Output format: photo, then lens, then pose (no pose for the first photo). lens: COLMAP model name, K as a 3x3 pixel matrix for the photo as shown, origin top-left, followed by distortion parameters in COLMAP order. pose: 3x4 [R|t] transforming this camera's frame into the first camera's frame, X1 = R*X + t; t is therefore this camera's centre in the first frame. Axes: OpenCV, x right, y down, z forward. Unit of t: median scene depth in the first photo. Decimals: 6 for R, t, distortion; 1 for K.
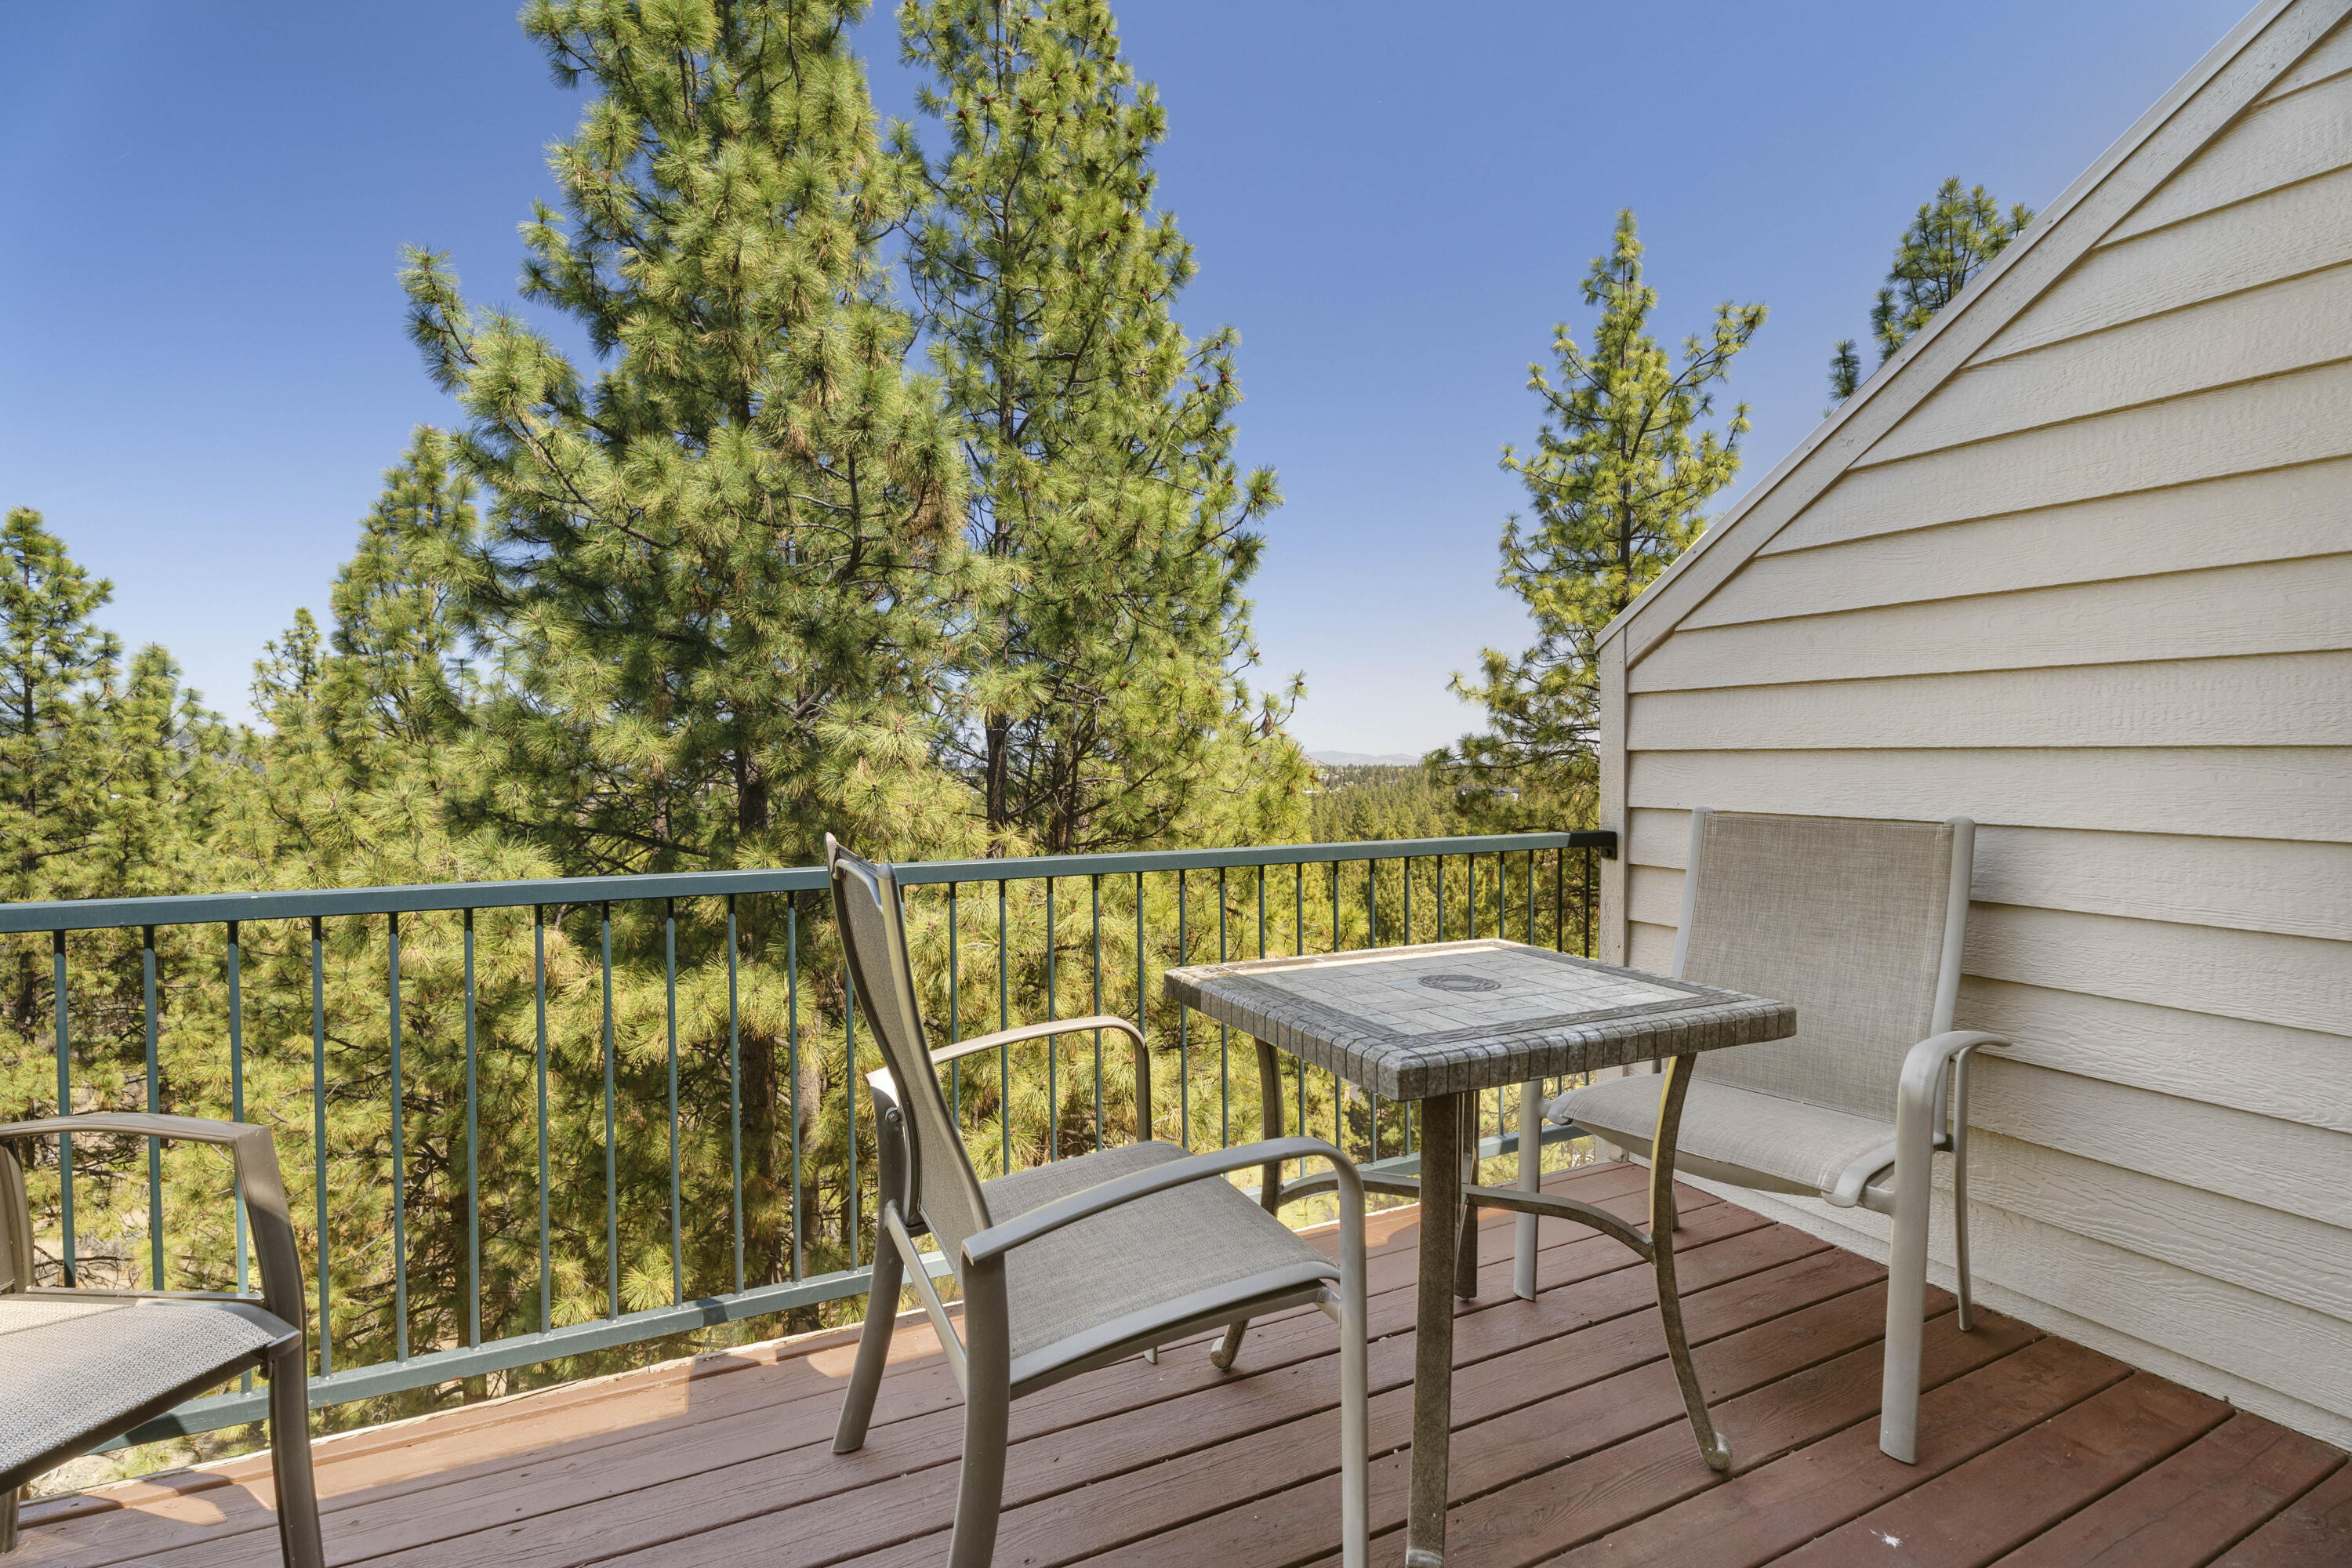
lens RADIAL K [[1073.9, 0, 1166.5], [0, 1073.9, 761.1], [0, 0, 1]] dist [-0.014124, -0.000294]
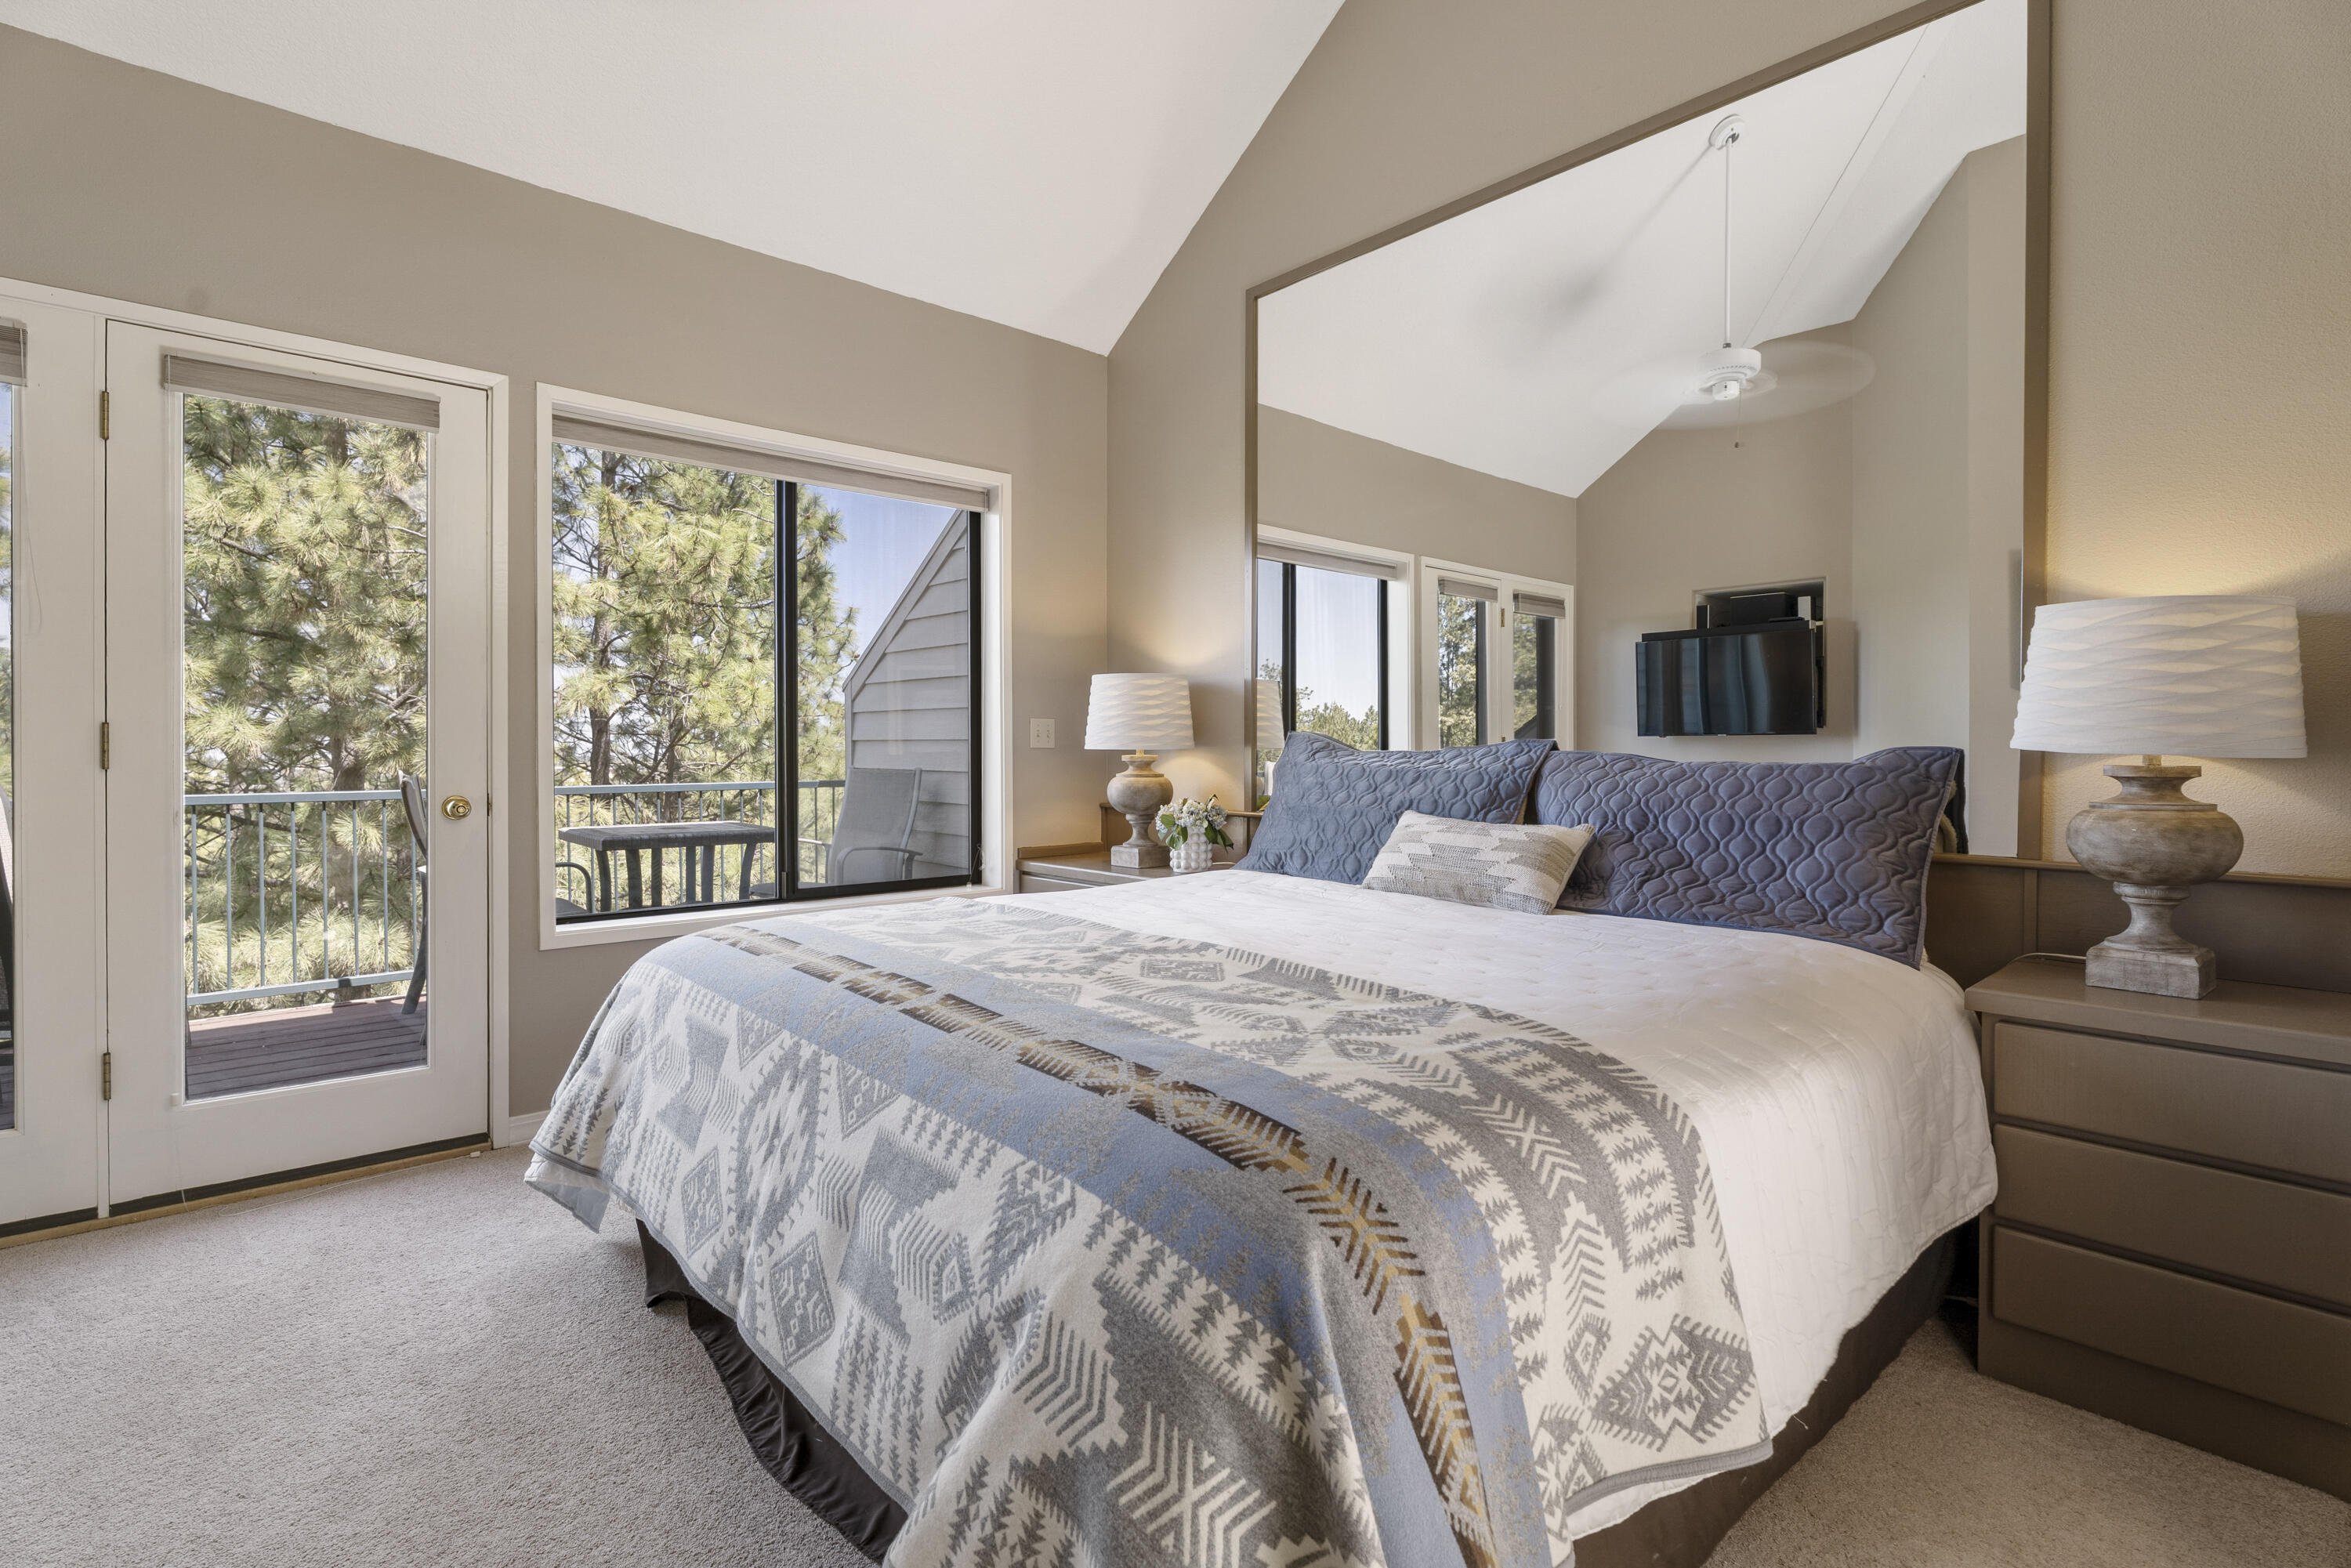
lens RADIAL K [[1073.4, 0, 1161.4], [0, 1073.4, 750.5], [0, 0, 1]] dist [-0.014124, -0.000294]
pose [[0.959367, 0.002859, 0.282146, 0.128689], [-0.002797, 0.999996, -0.000620, 0.002755], [-0.282146, -0.000194, 0.959371, -0.345001]]
